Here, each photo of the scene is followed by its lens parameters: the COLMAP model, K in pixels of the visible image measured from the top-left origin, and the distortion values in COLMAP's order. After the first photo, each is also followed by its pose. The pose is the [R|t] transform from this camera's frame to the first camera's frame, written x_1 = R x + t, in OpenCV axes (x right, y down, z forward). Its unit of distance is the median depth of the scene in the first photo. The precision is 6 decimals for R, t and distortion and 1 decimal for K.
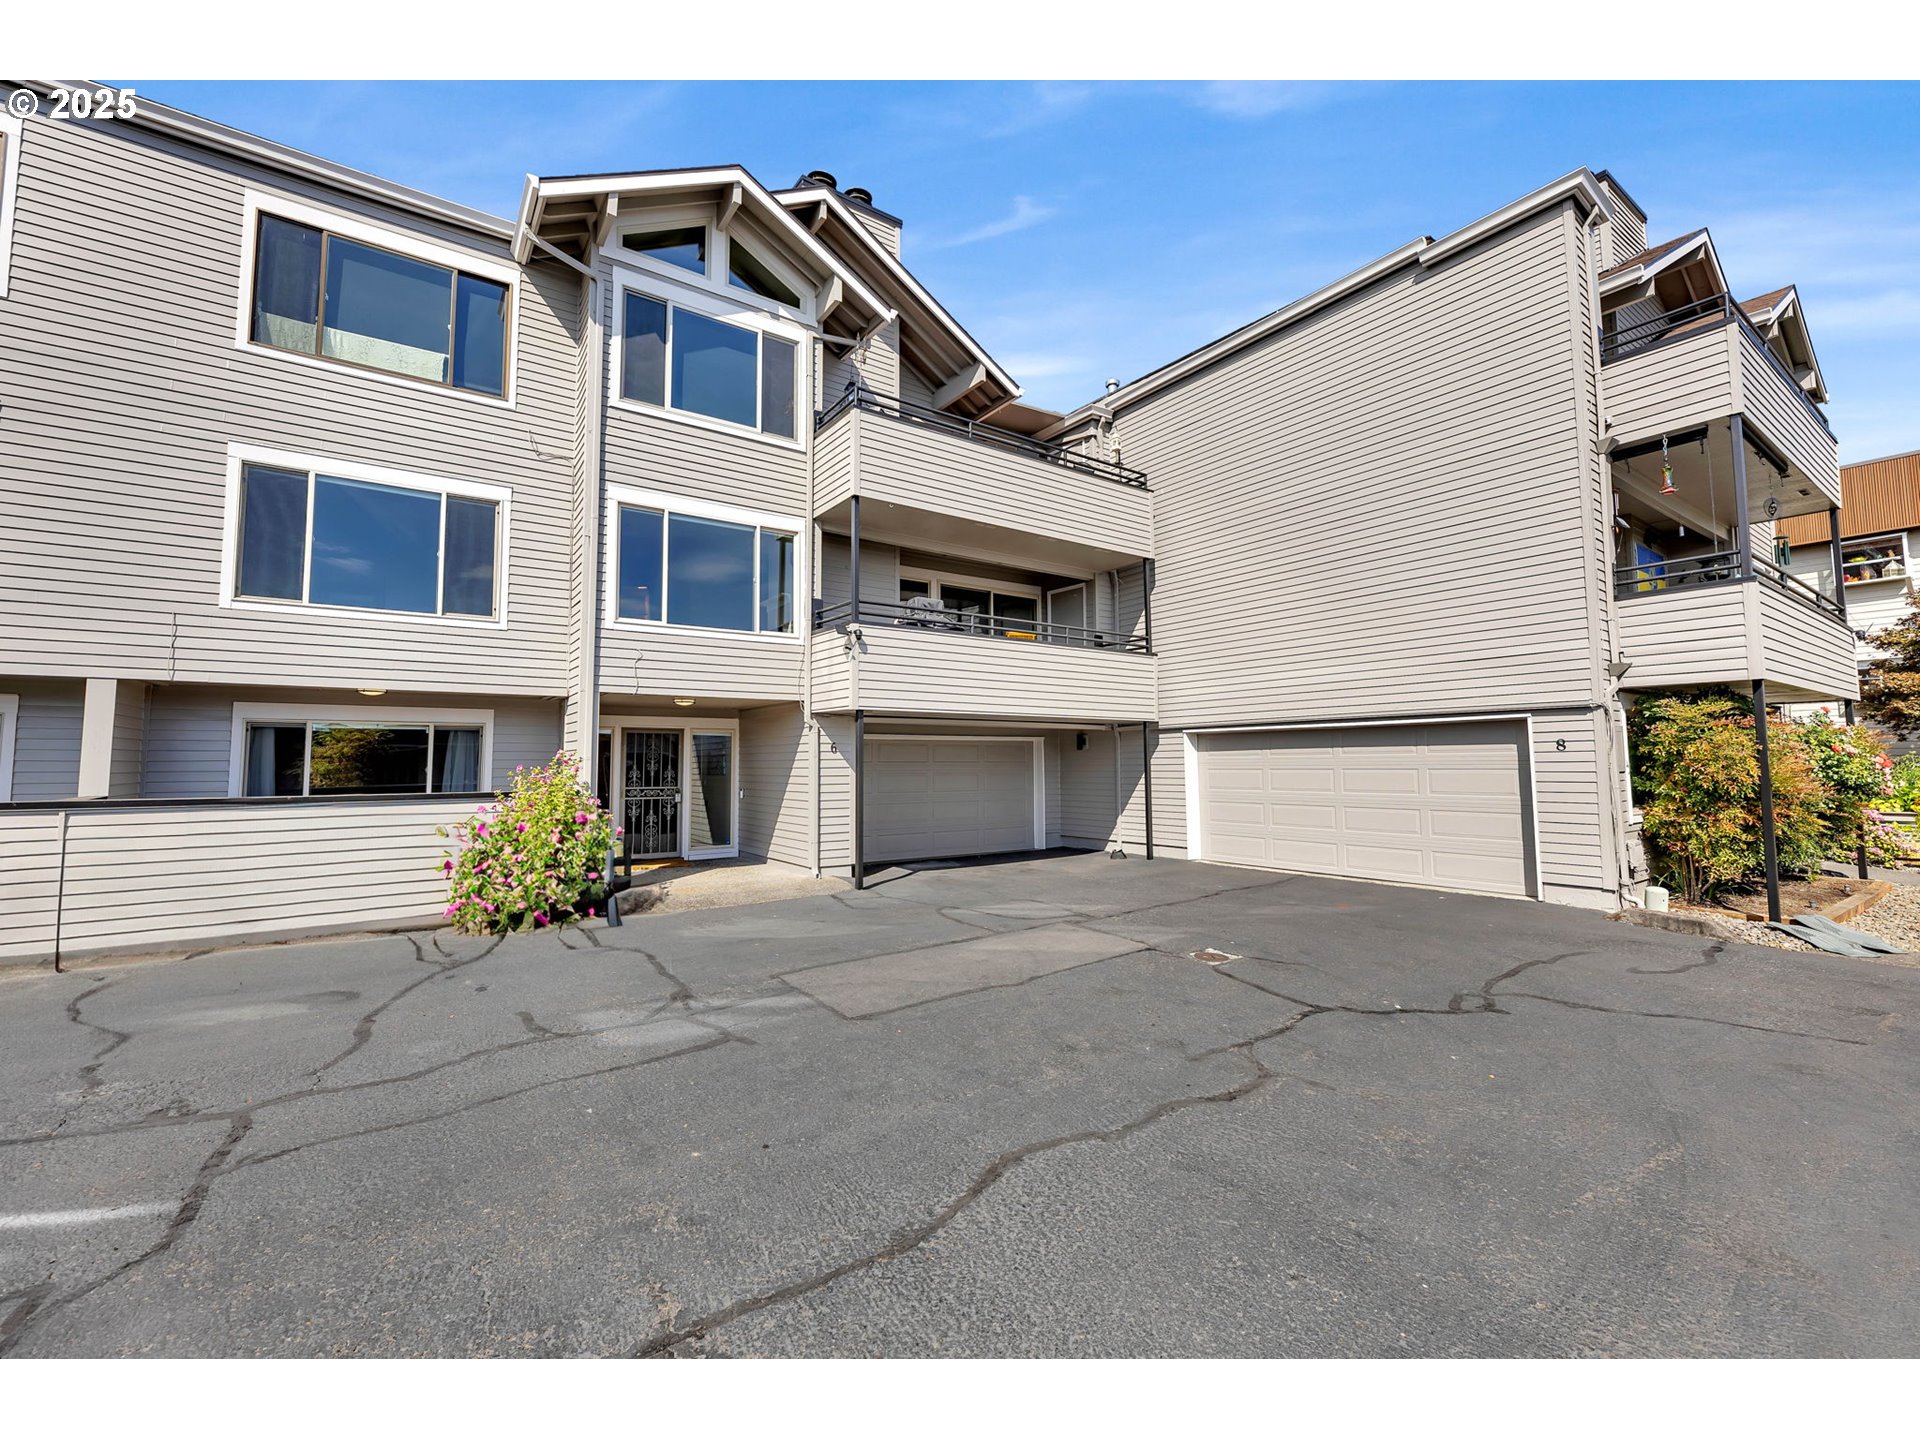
lens RADIAL K [[786.1, 0, 948.3], [0, 786.1, 704.1], [0, 0, 1]] dist [-0.002655, -0.000214]
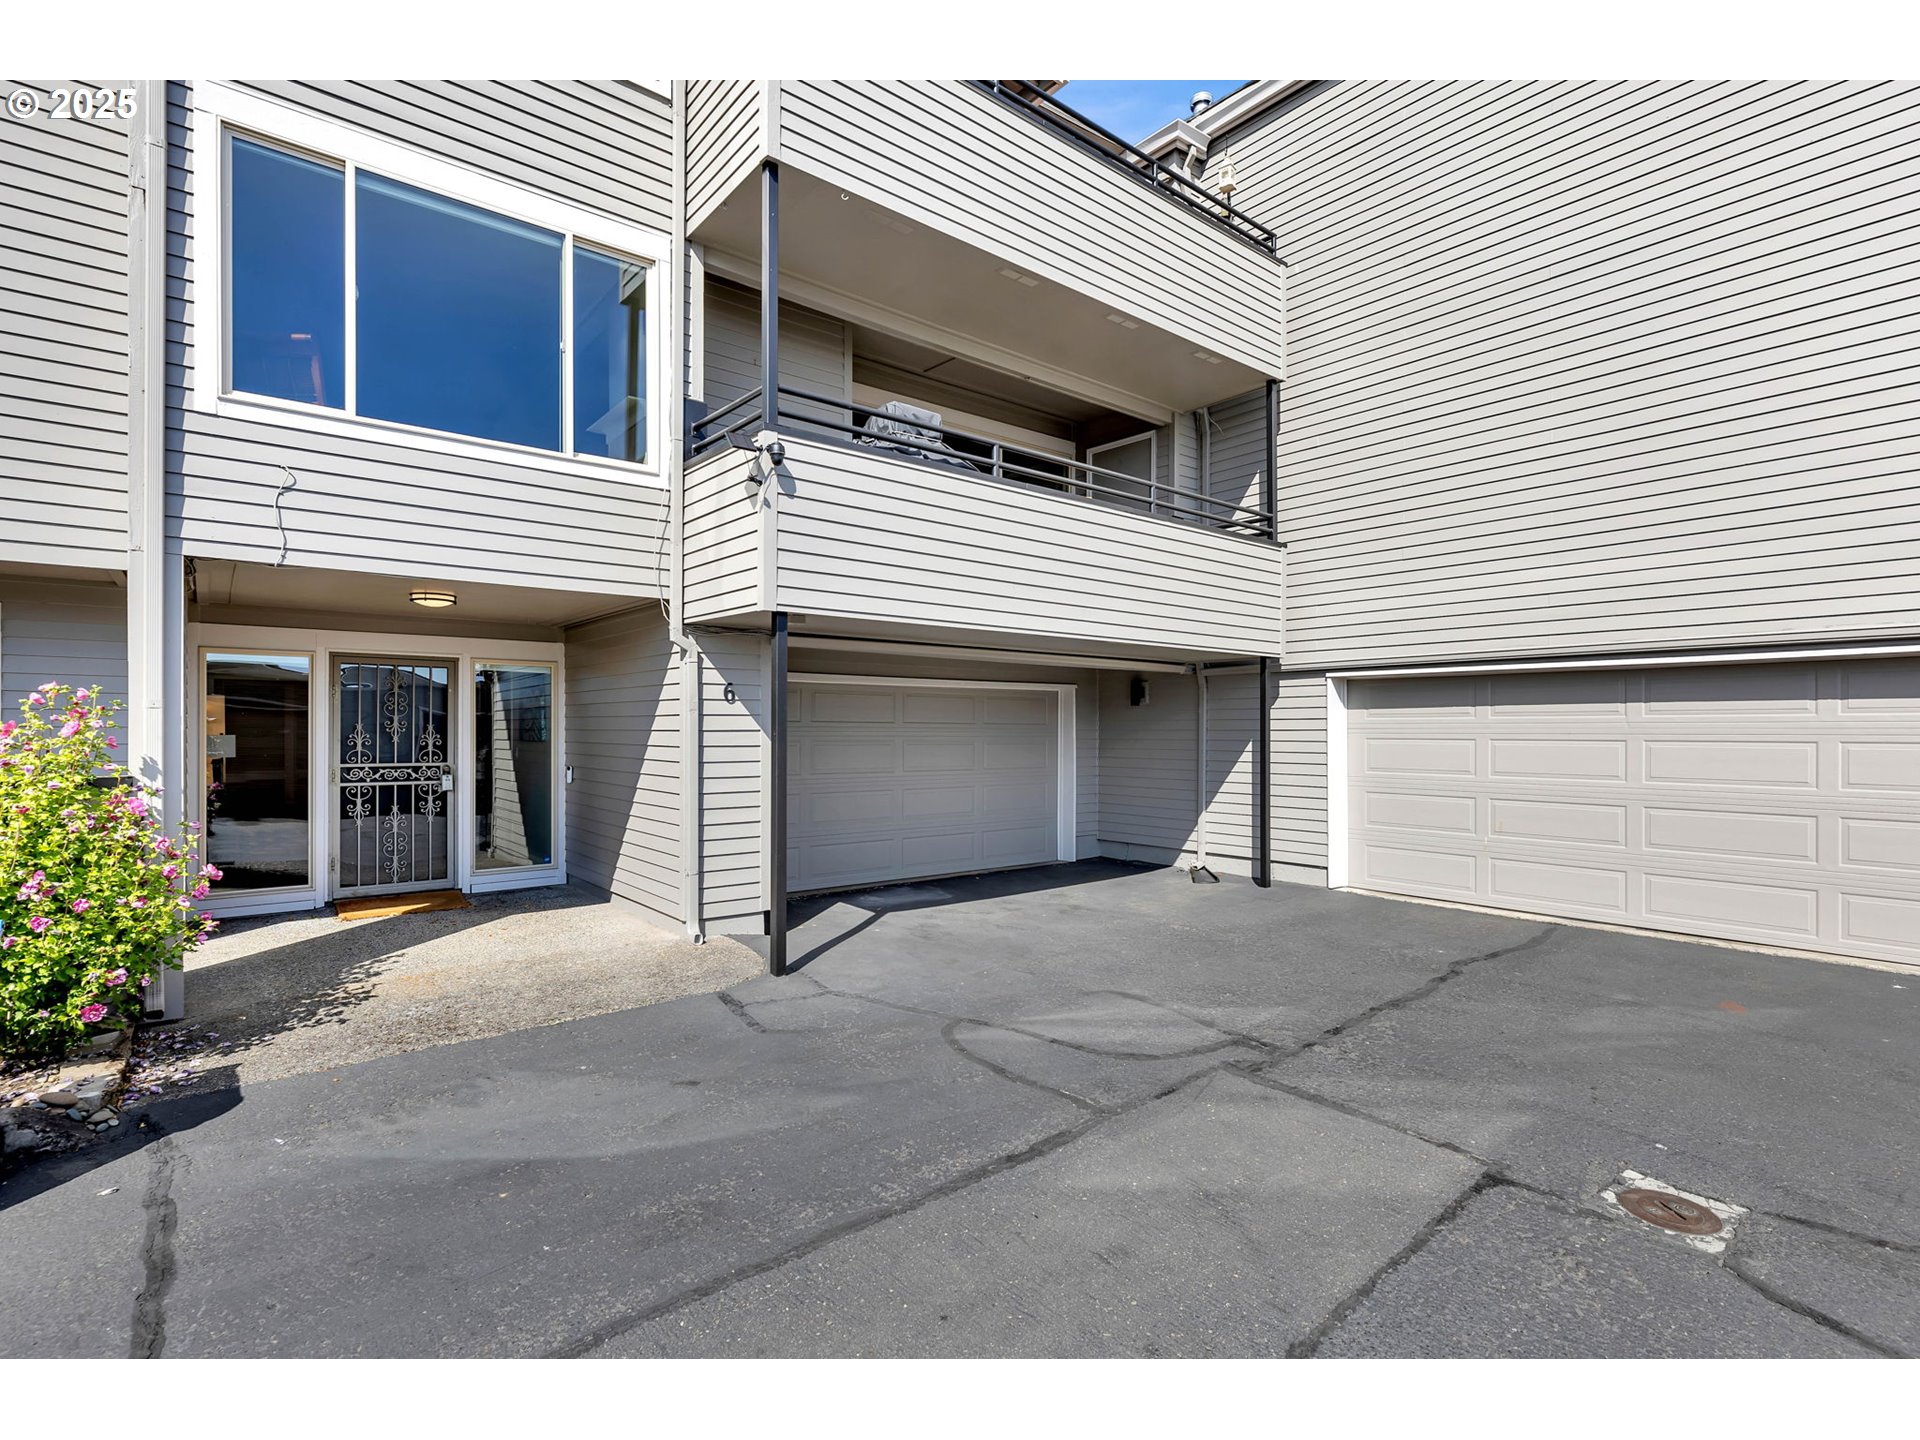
lens RADIAL K [[942.0, 0, 960.0], [0, 942.0, 720.0], [0, 0, 1]] dist [0.002534, 0.000568]
pose [[0.997001, 0.008711, 0.076896, -0.040470], [-0.013873, 0.997666, 0.066852, 0.029460], [-0.076134, -0.067718, 0.994795, 0.359953]]
